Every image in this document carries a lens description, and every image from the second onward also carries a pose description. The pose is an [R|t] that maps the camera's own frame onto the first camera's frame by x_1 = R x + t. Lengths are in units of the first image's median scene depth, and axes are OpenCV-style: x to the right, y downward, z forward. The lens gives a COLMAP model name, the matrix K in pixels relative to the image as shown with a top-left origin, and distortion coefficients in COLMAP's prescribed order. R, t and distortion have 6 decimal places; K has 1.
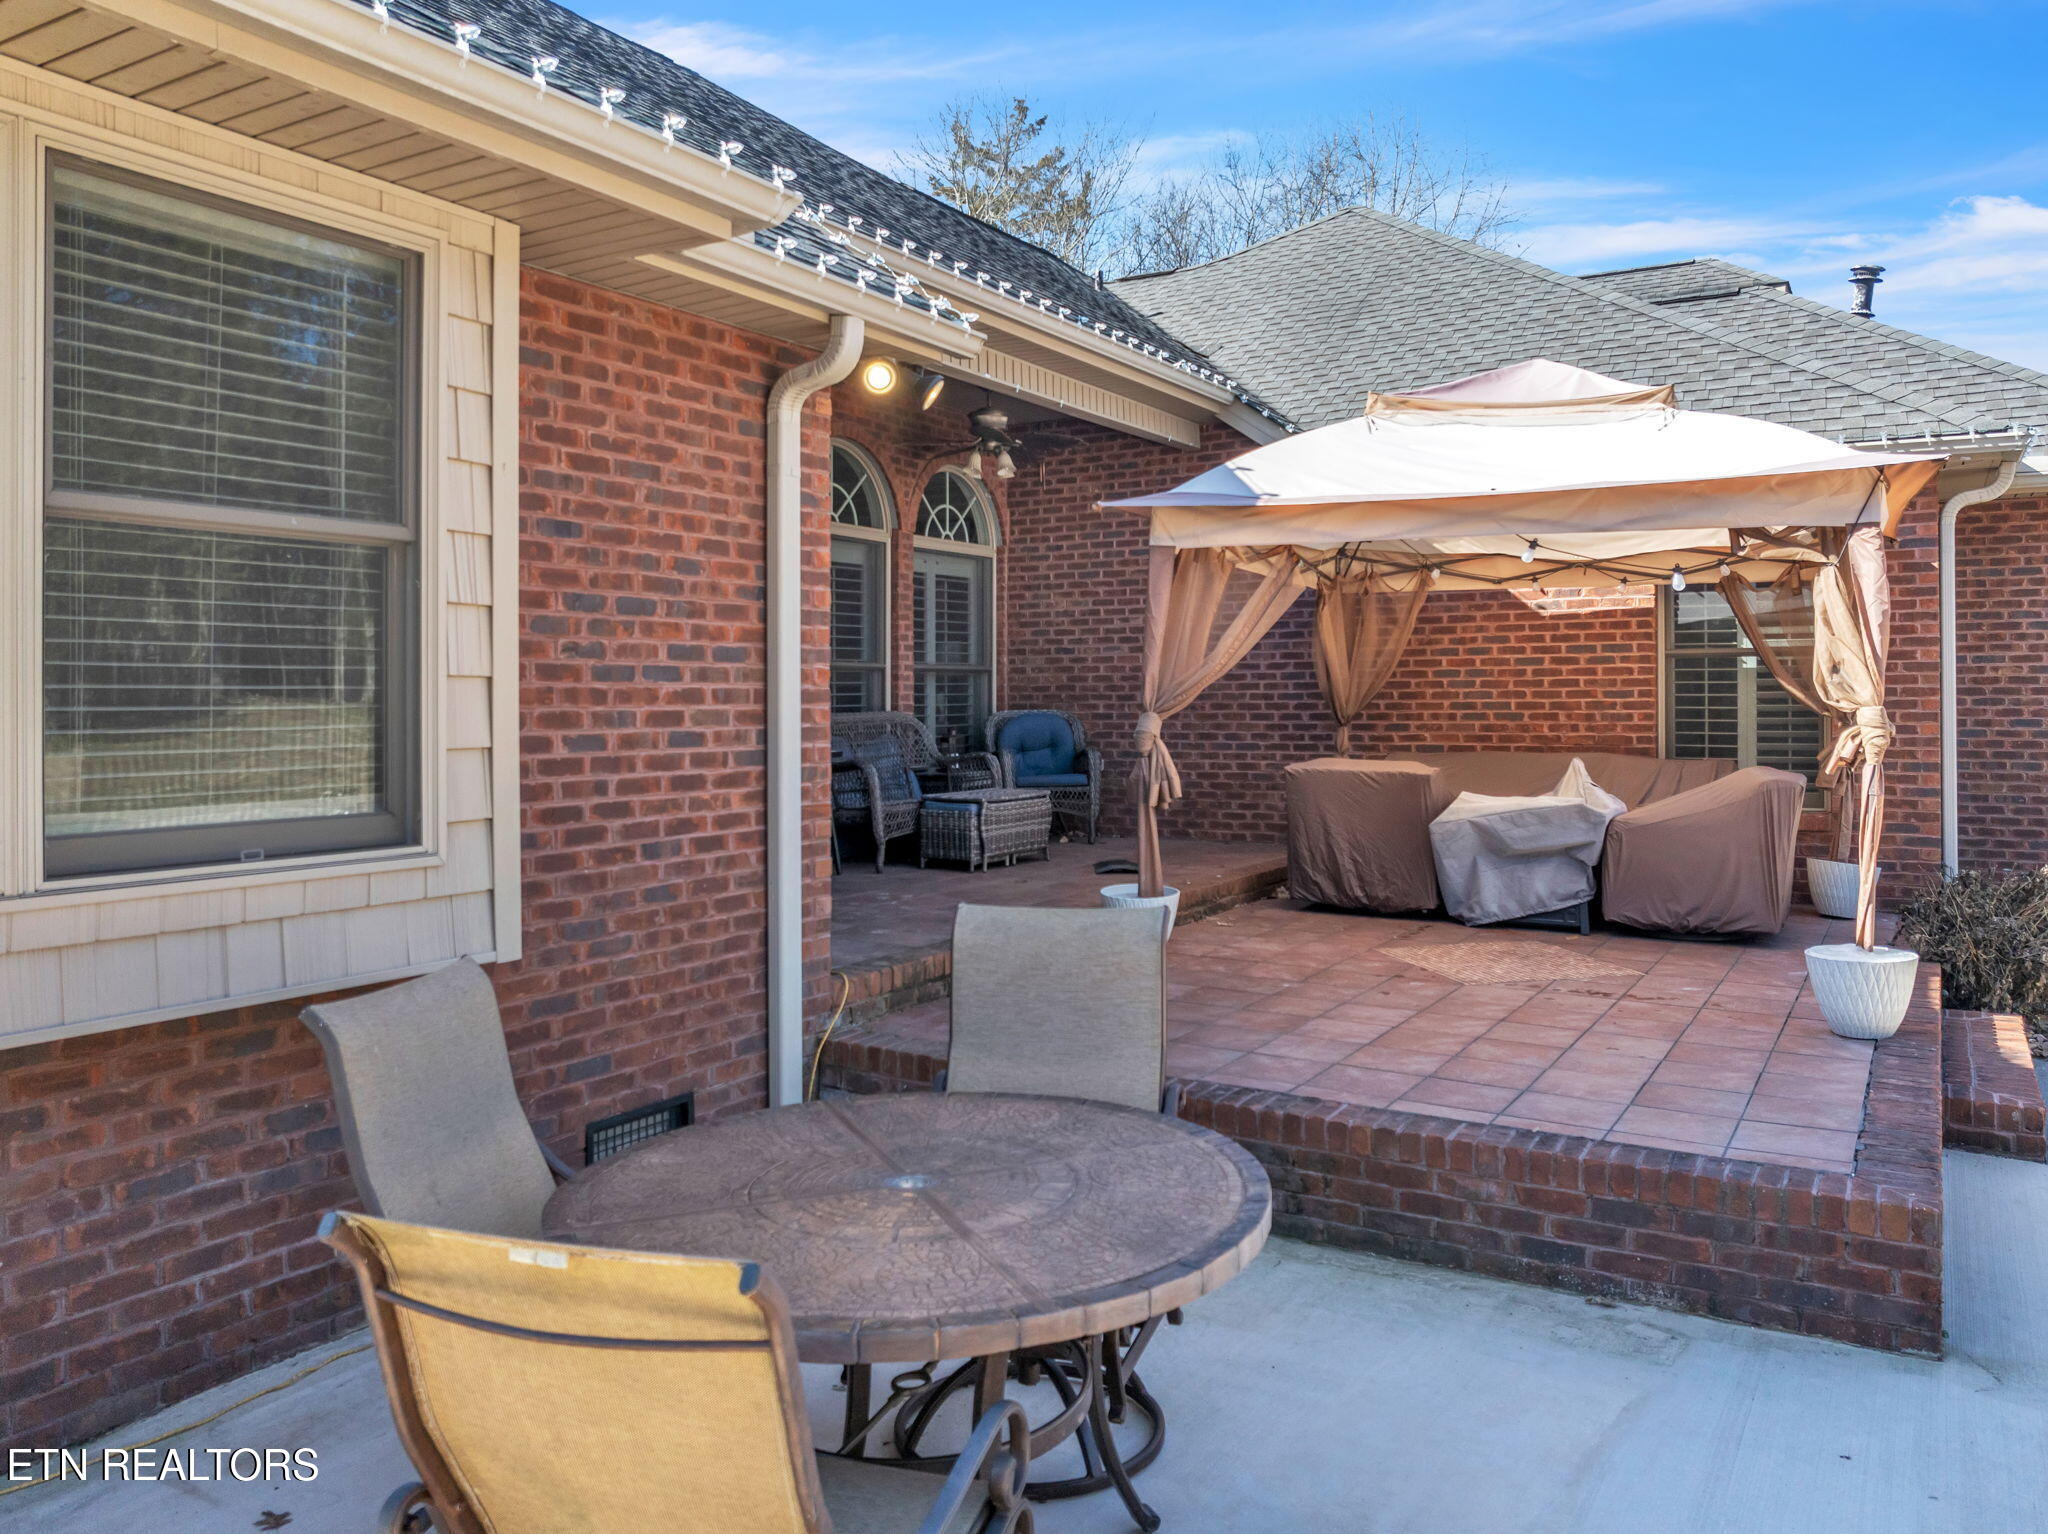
lens RADIAL K [[1470.8, 0, 1022.3], [0, 1470.8, 731.9], [0, 0, 1]] dist [-0.033719, -0.001652]
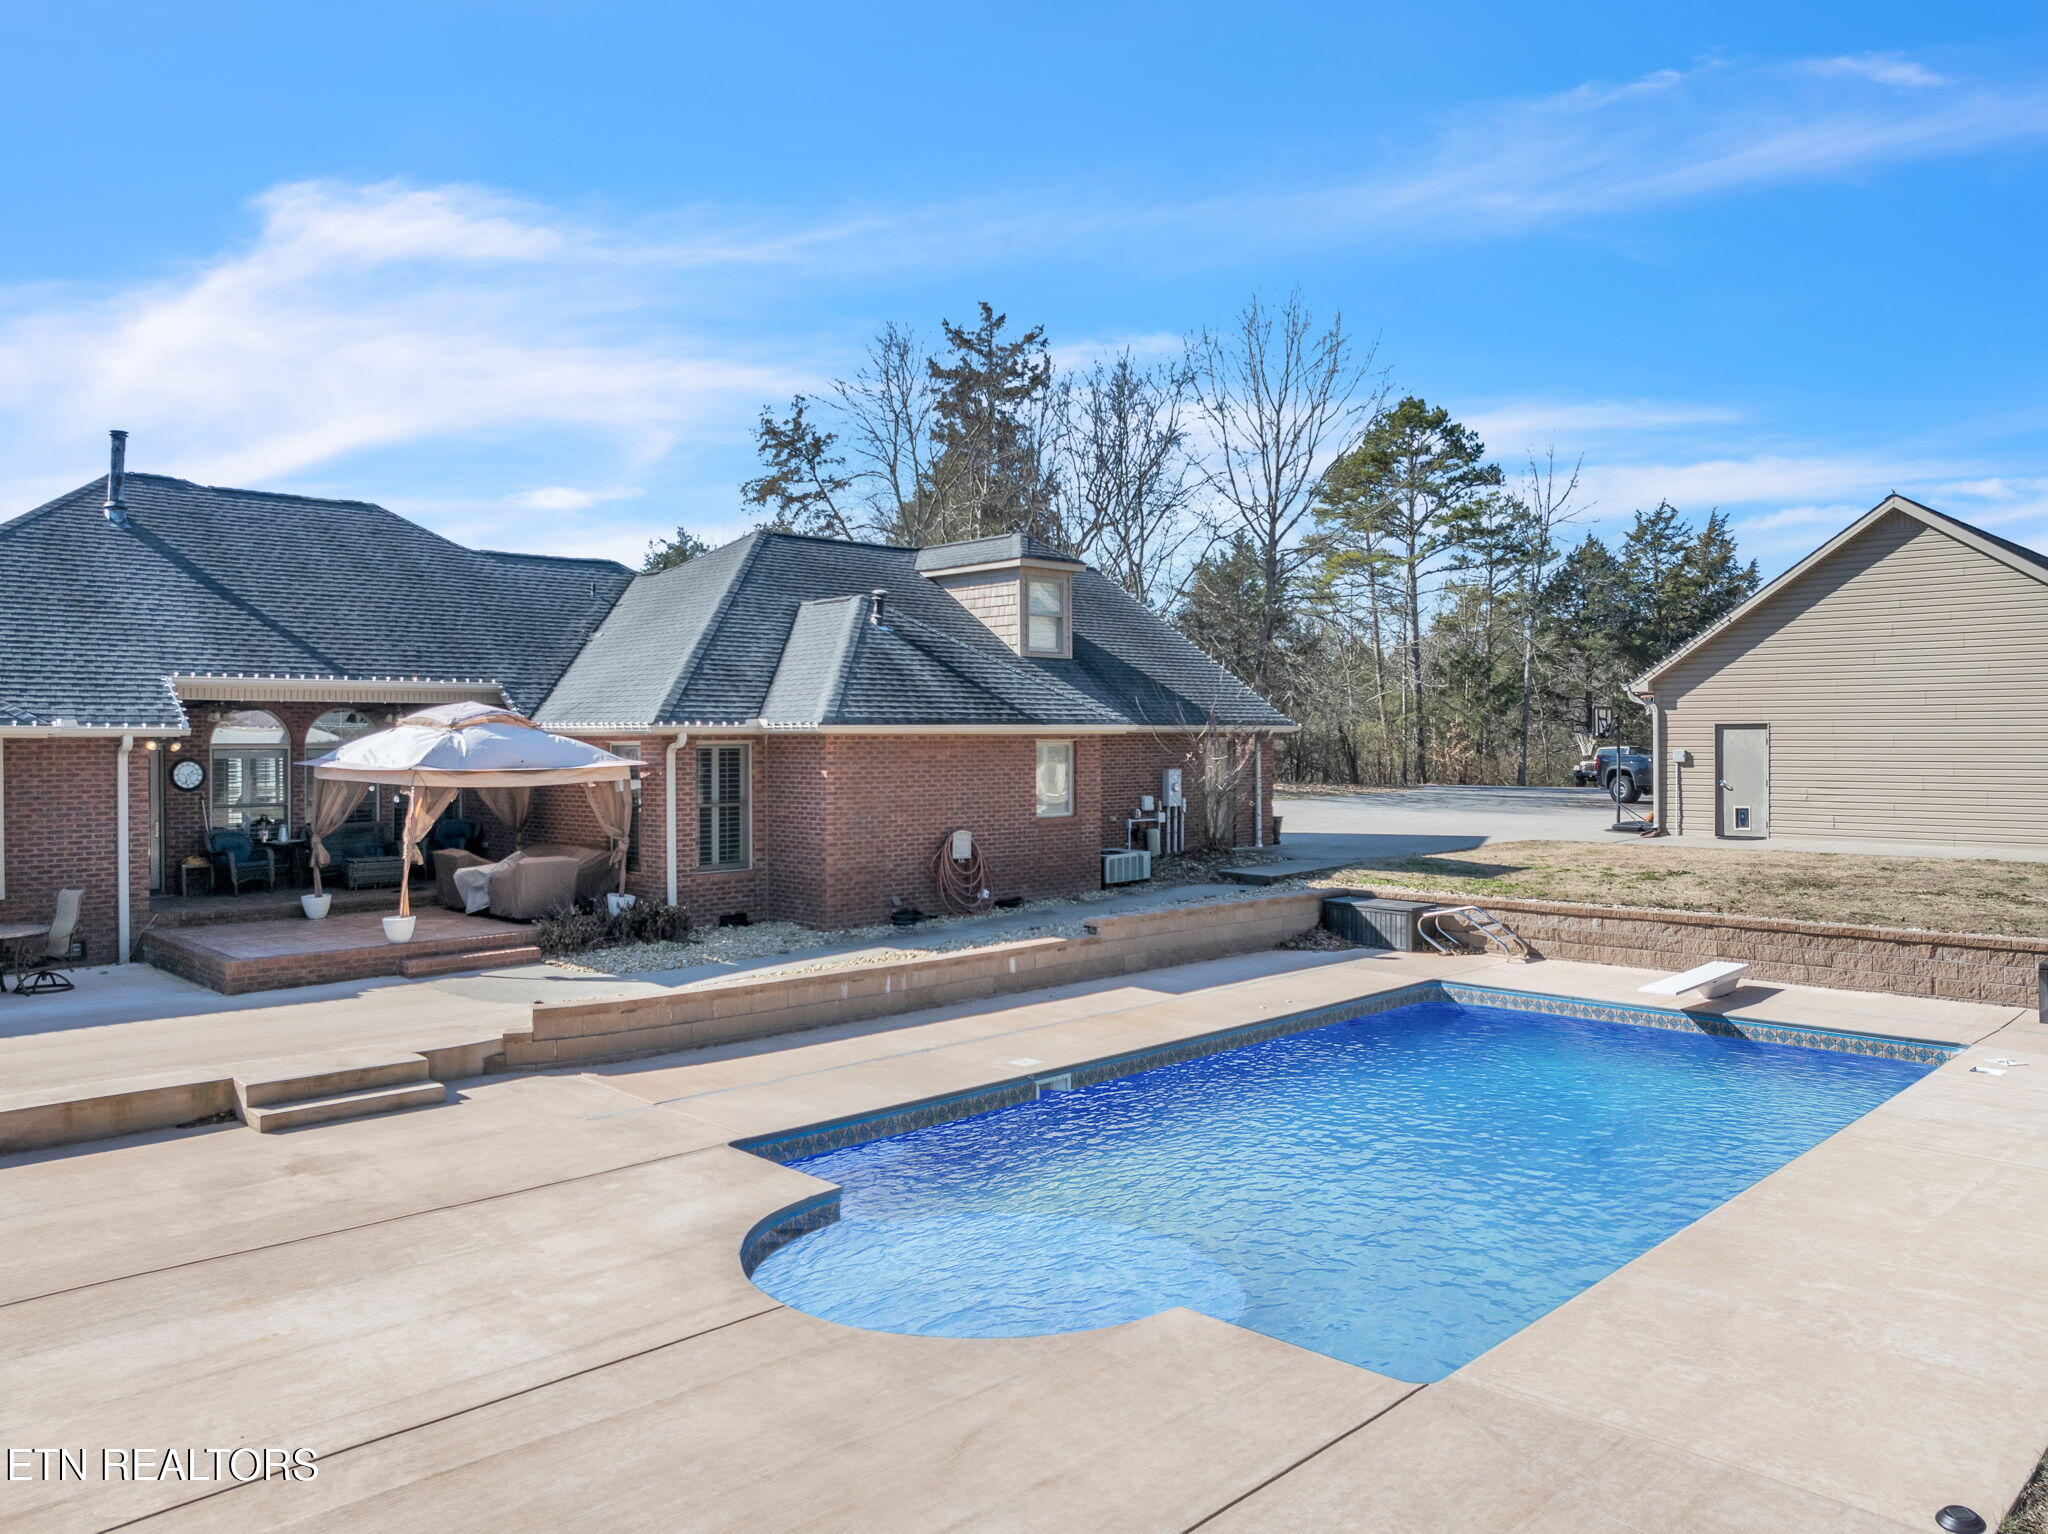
lens RADIAL K [[1458.9, 0, 1024.0], [0, 1458.9, 767.0], [0, 0, 1]] dist [-0.035055, -0.003313]
pose [[0.973419, 0.006483, -0.228941, 1.636051], [-0.007534, 0.999965, -0.003717, -0.114281], [0.228909, 0.005343, 0.973433, -1.133634]]
